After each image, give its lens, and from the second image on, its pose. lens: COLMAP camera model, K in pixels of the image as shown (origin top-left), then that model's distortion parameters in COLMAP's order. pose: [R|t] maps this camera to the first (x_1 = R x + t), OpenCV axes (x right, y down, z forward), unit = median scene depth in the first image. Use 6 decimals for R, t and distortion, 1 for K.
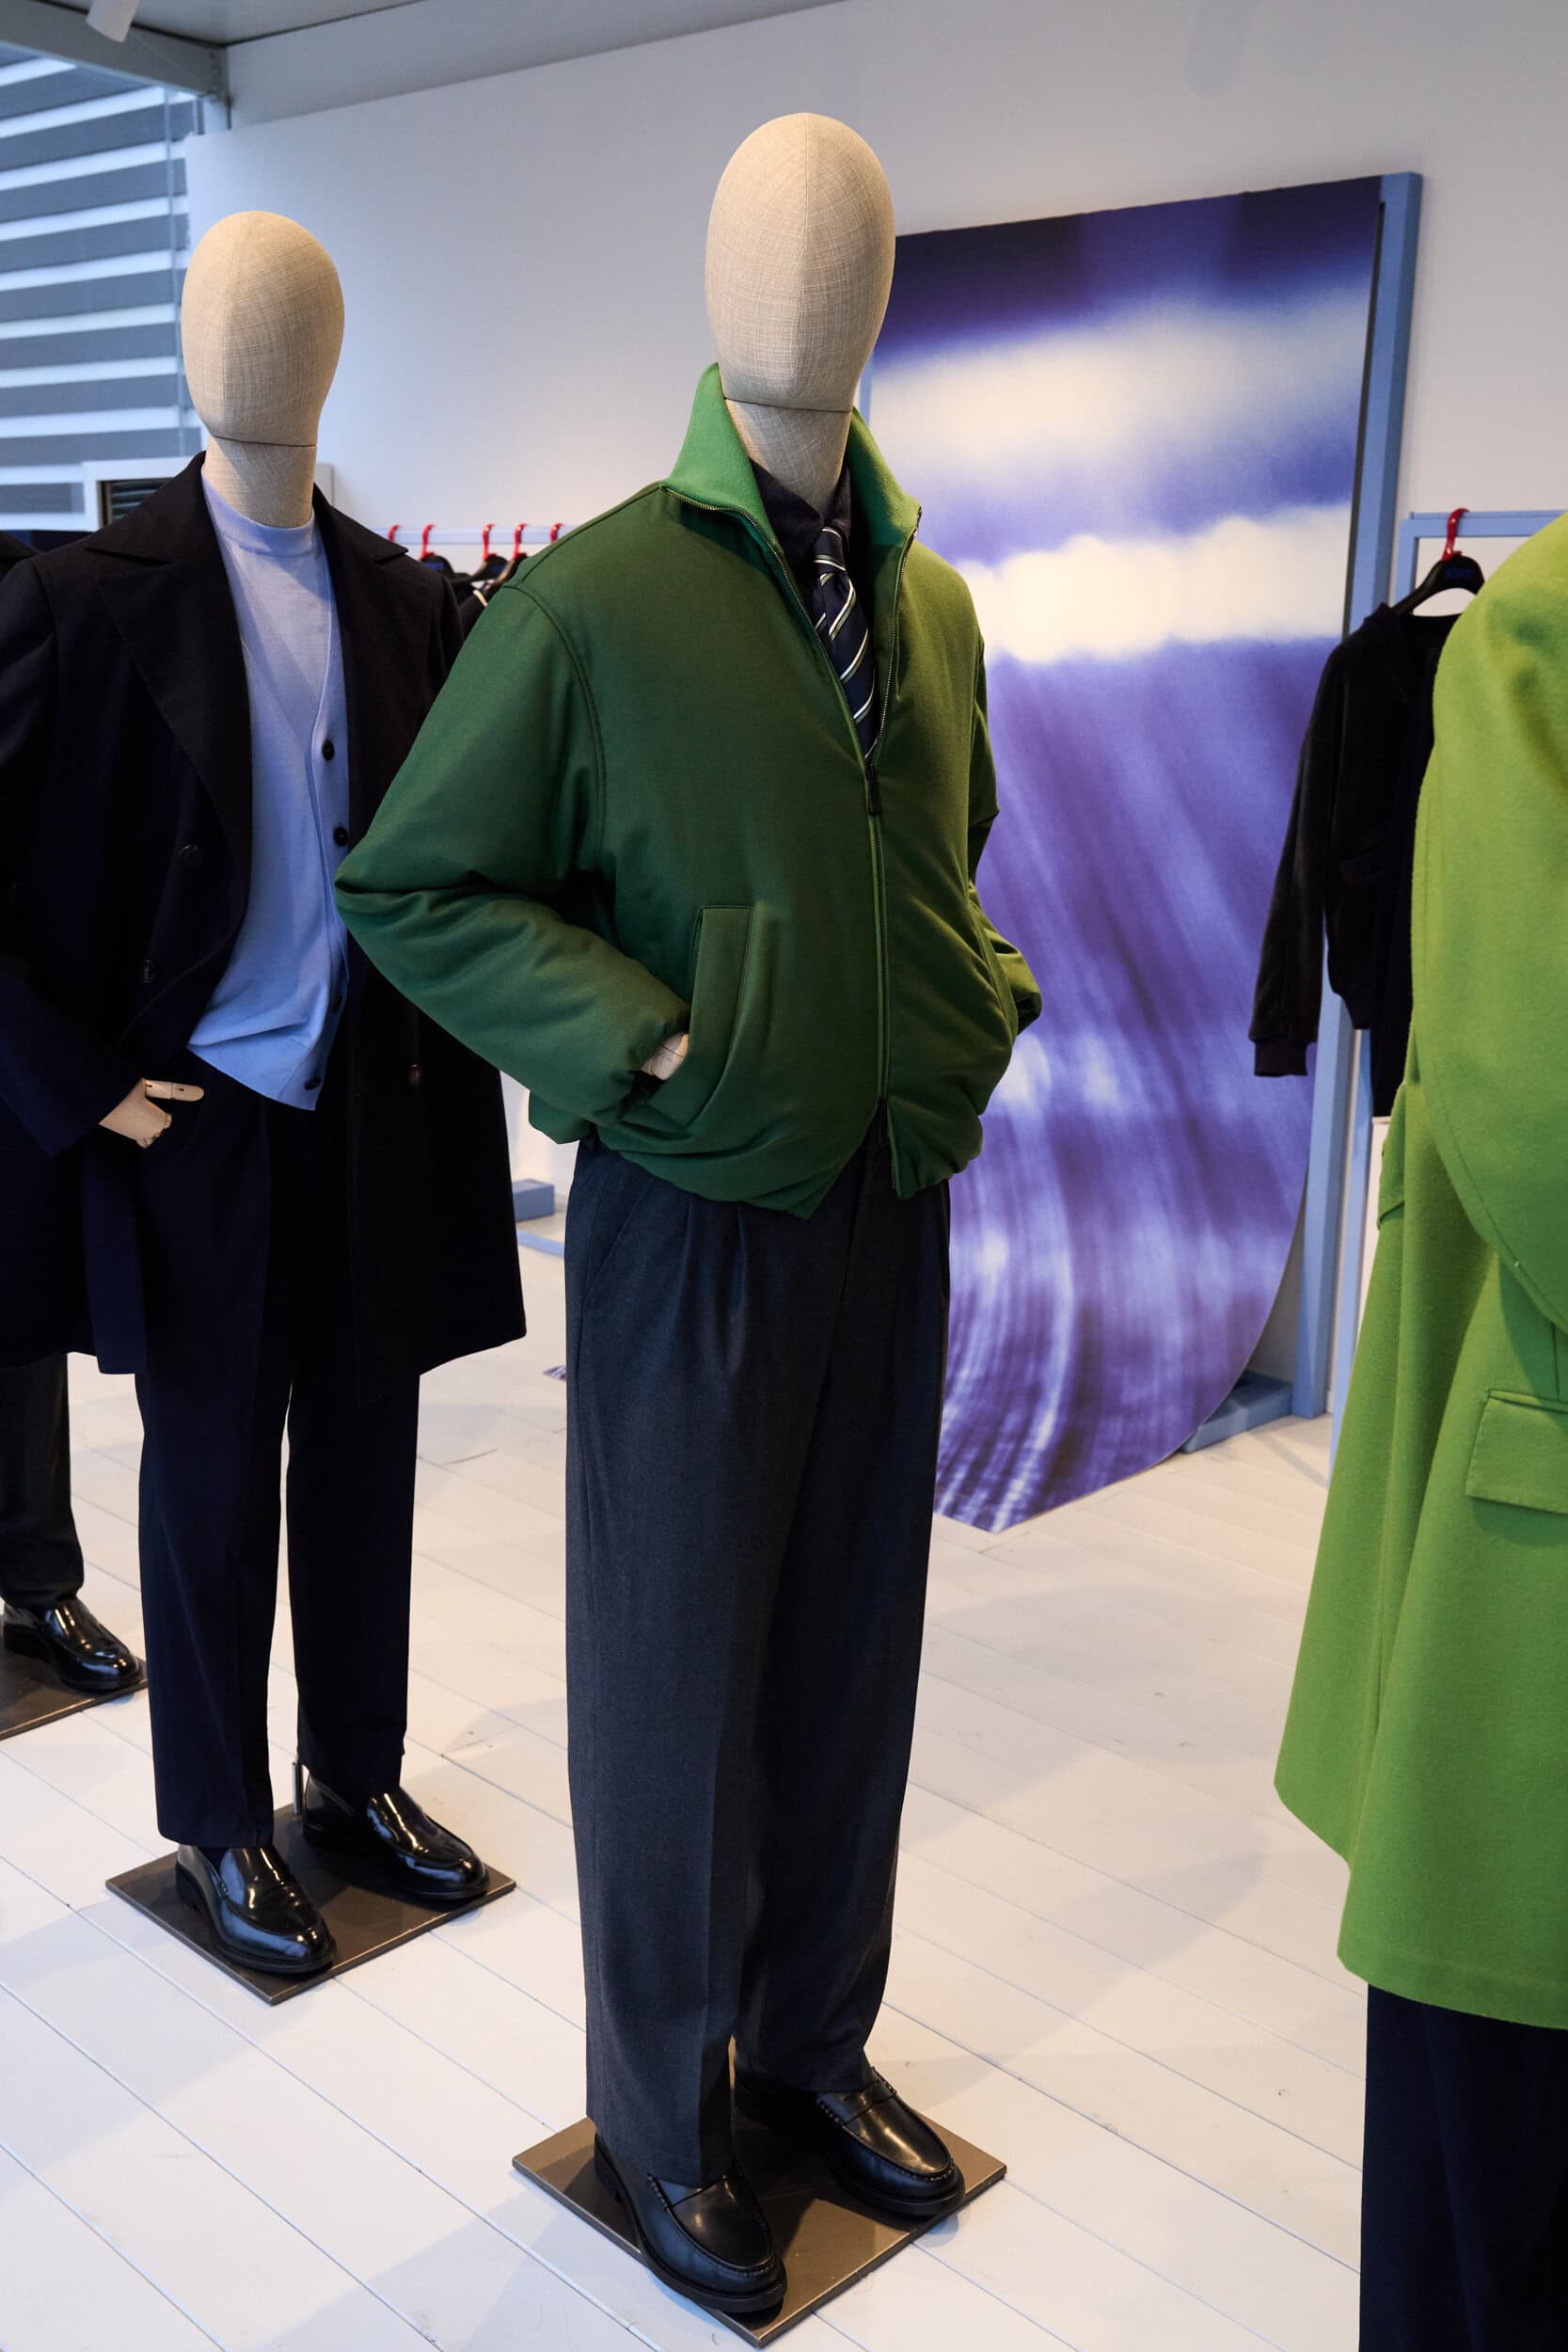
lens RADIAL K [[2362.8, 0, 784.0], [0, 2362.8, 1176.0], [0, 0, 1]] dist [-0.044859, 0.136265]
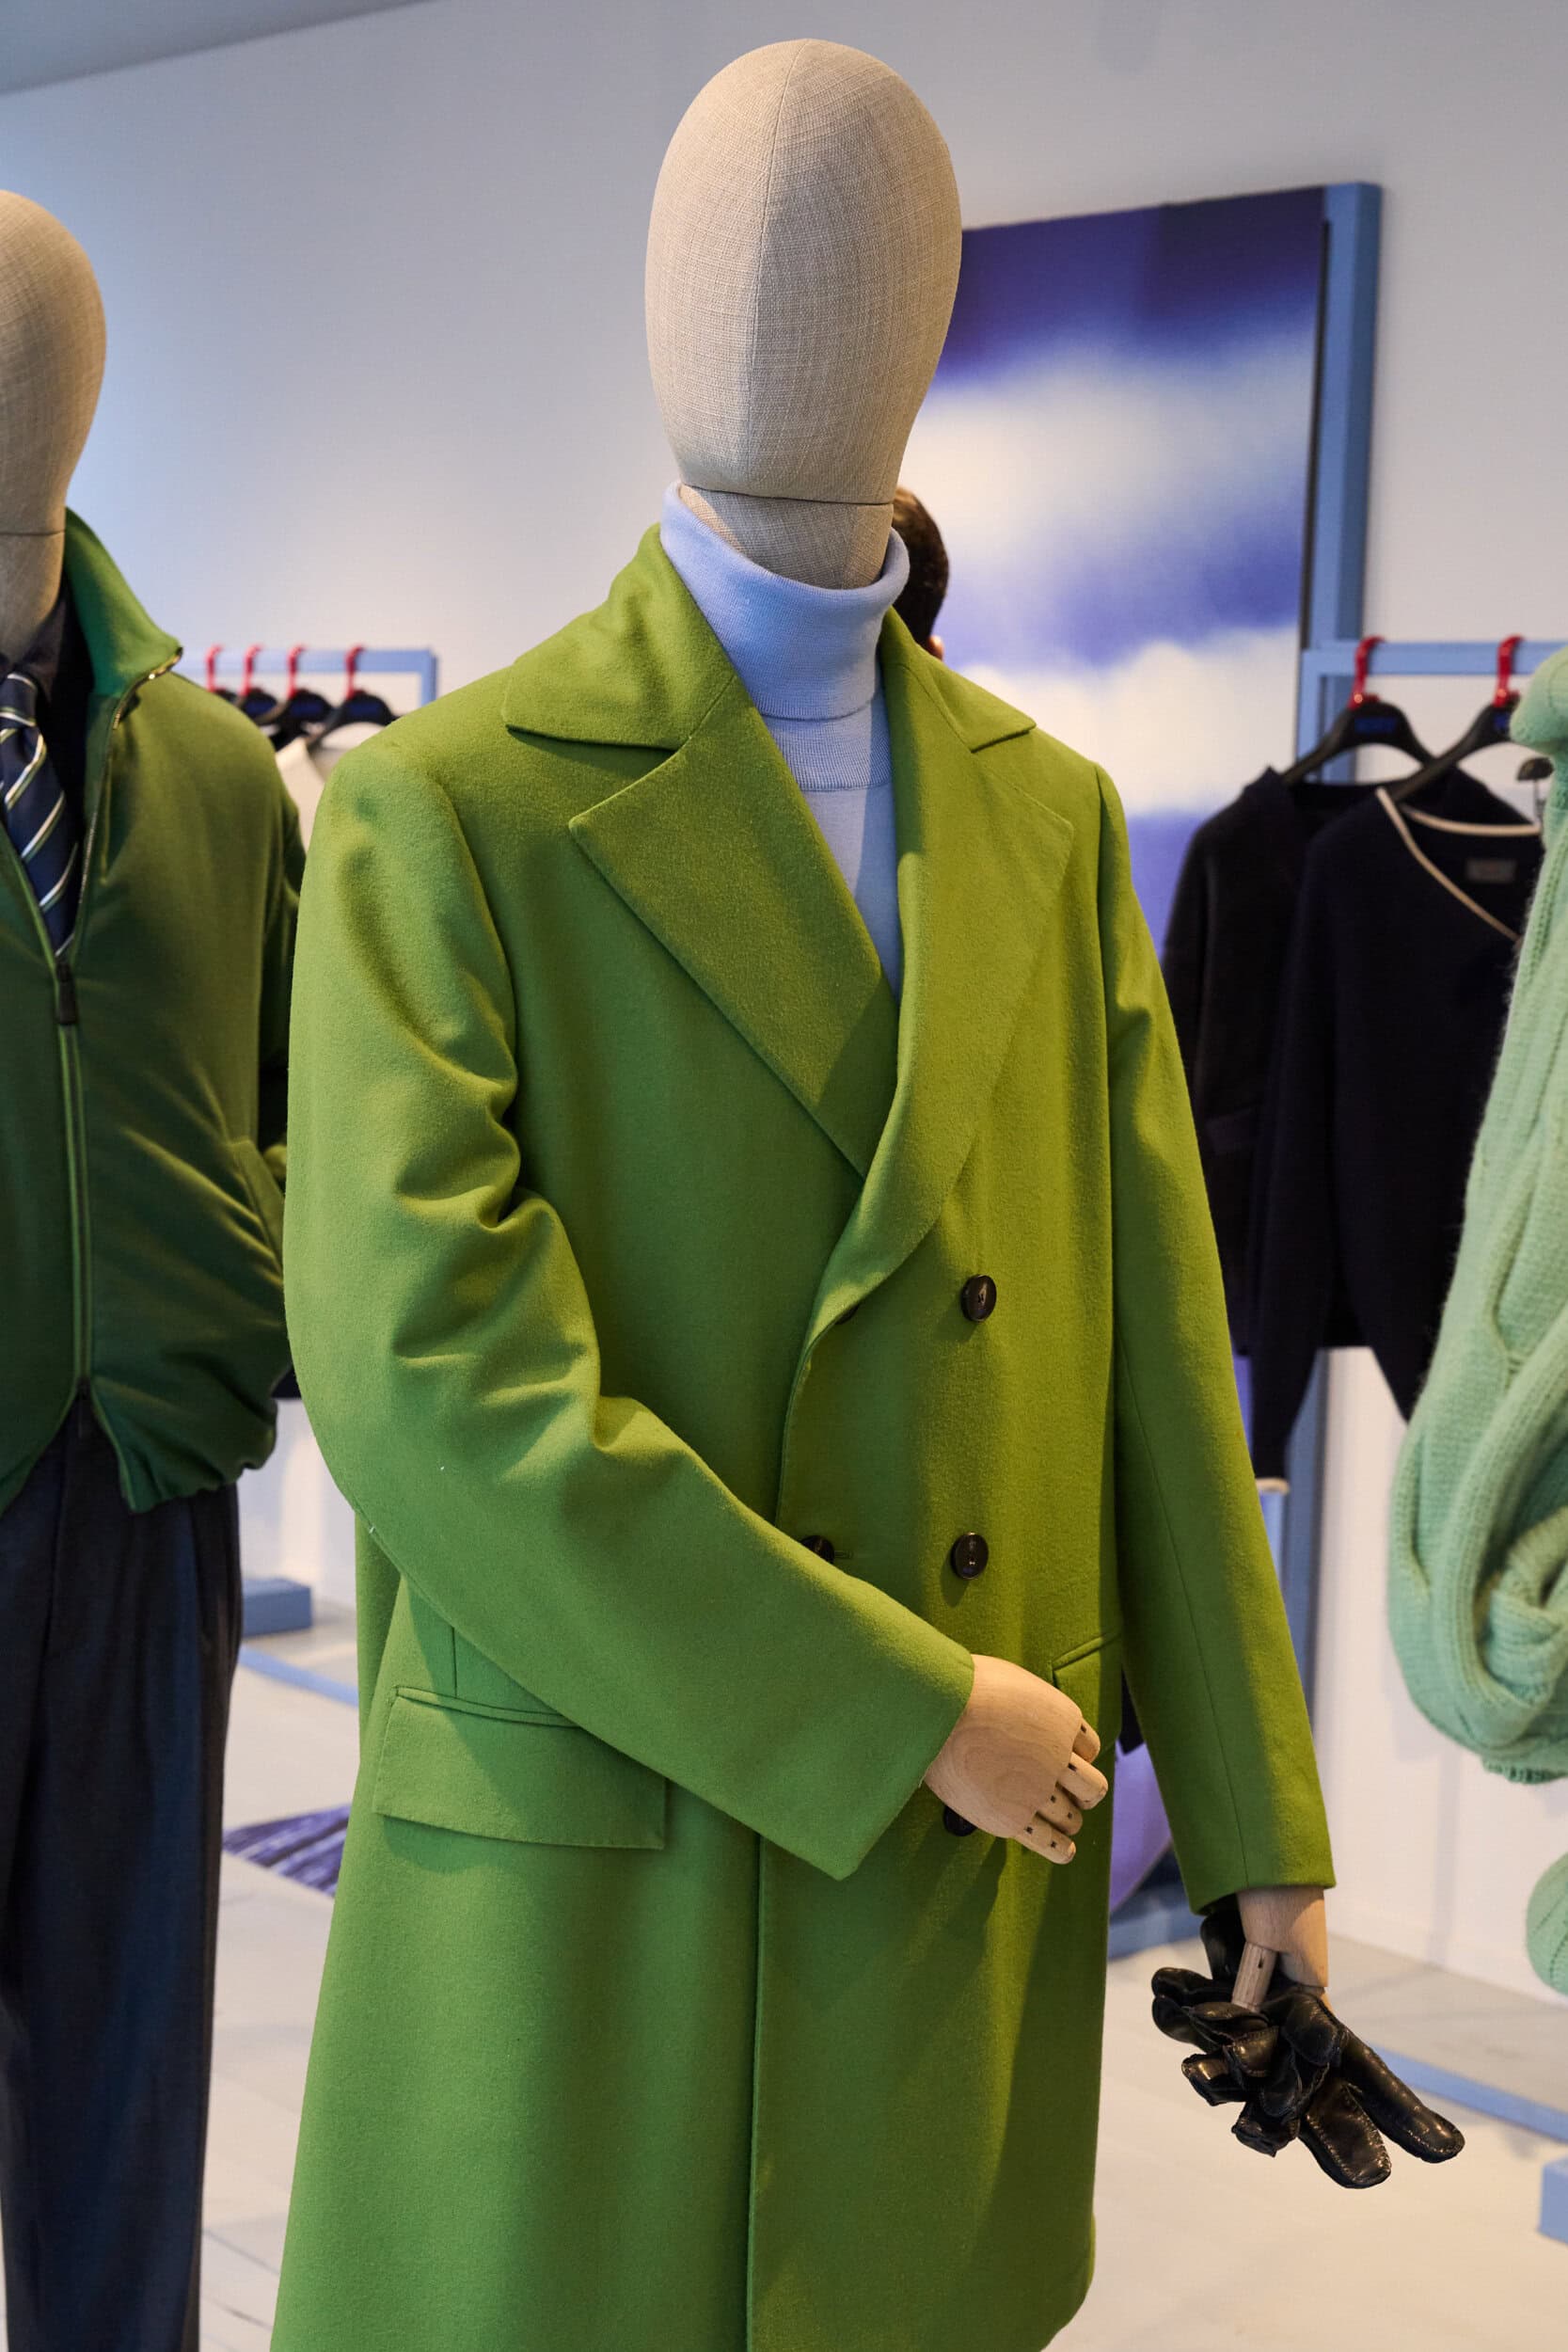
lens RADIAL K [[3690.3, 0, 782.7], [0, 3690.3, 1329.0], [0, 0, 1]] dist [-0.009044, -0.180405]
pose [[0.997504, 0.016786, -0.068581, 0.360147], [-0.022463, 0.996308, -0.082862, 0.047580], [0.066937, 0.084196, 0.994198, -0.218099]]
